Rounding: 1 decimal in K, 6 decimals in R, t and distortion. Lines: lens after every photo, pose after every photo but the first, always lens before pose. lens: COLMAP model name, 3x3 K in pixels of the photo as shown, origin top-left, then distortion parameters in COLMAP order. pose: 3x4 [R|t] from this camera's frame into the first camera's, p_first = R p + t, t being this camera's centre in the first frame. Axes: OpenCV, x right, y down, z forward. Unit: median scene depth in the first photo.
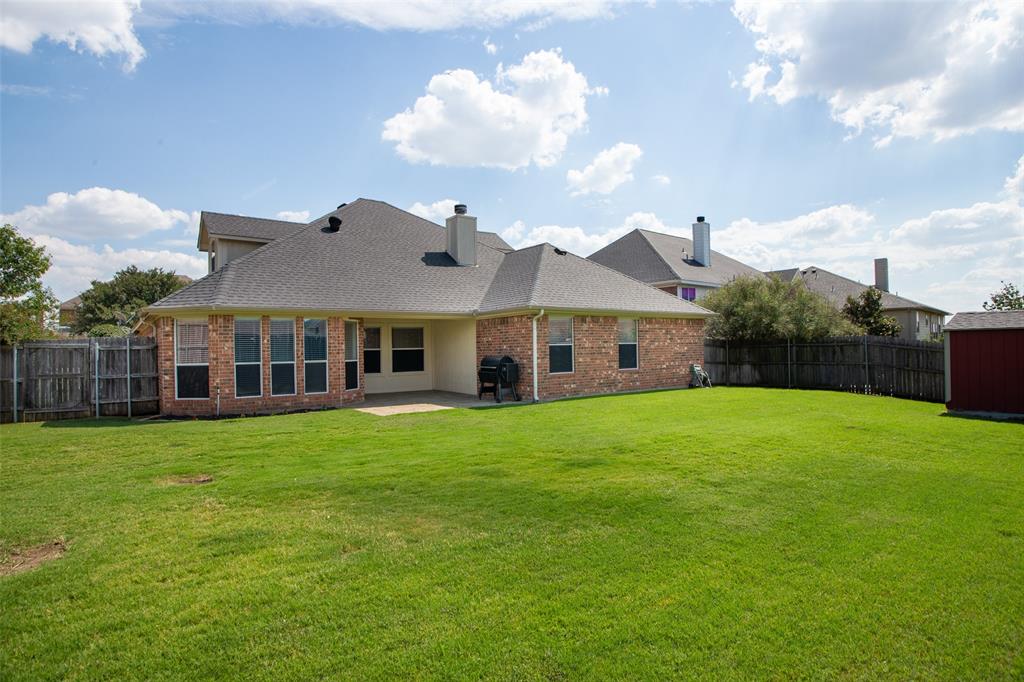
lens RADIAL K [[553.2, 0, 512.0], [0, 553.2, 341.0], [0, 0, 1]] dist [-0.074889, 0.036434]
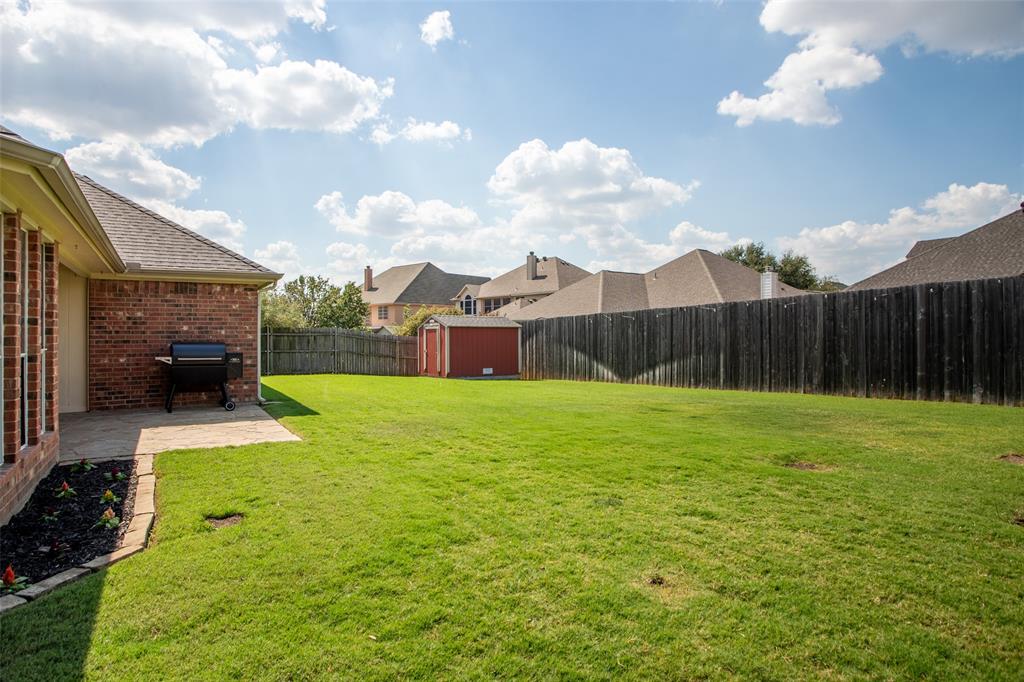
lens RADIAL K [[553.2, 0, 512.0], [0, 553.2, 341.0], [0, 0, 1]] dist [-0.074889, 0.036434]
pose [[0.088708, 0.008349, 0.996023, -0.616879], [-0.016652, 0.999838, -0.006898, 0.024179], [-0.995919, -0.015974, 0.088832, 0.556458]]
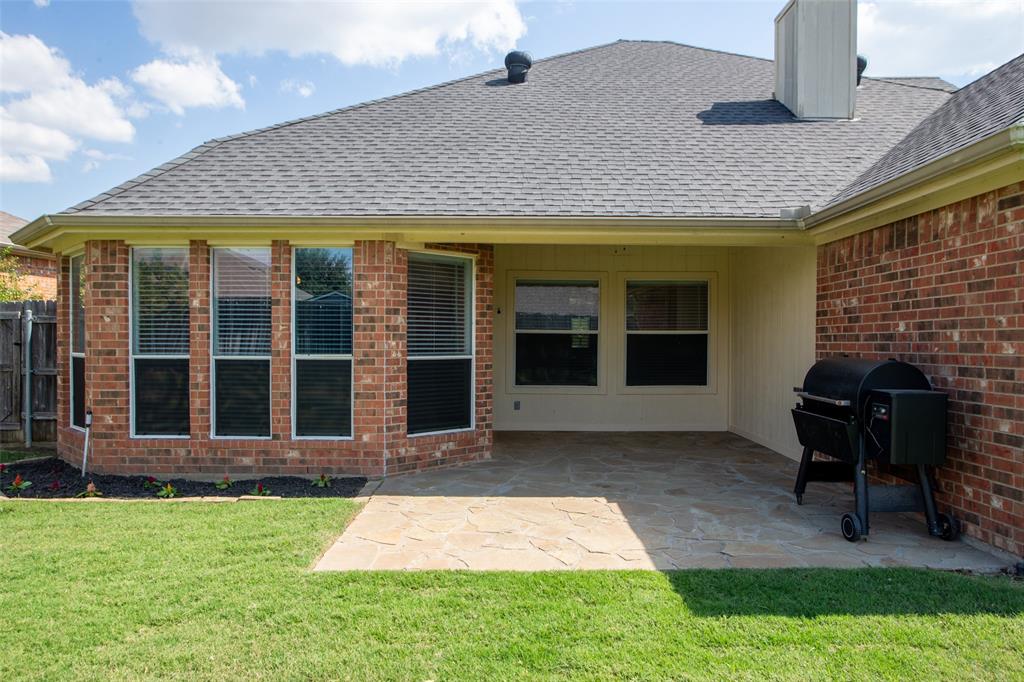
lens RADIAL K [[670.0, 0, 512.0], [0, 670.0, 341.0], [0, 0, 1]] dist [-0.002656, 0.000490]
pose [[0.804939, 0.021373, -0.592973, 0.029032], [-0.009522, 0.999688, 0.023107, 0.011963], [0.593281, -0.012953, 0.804891, 0.608810]]
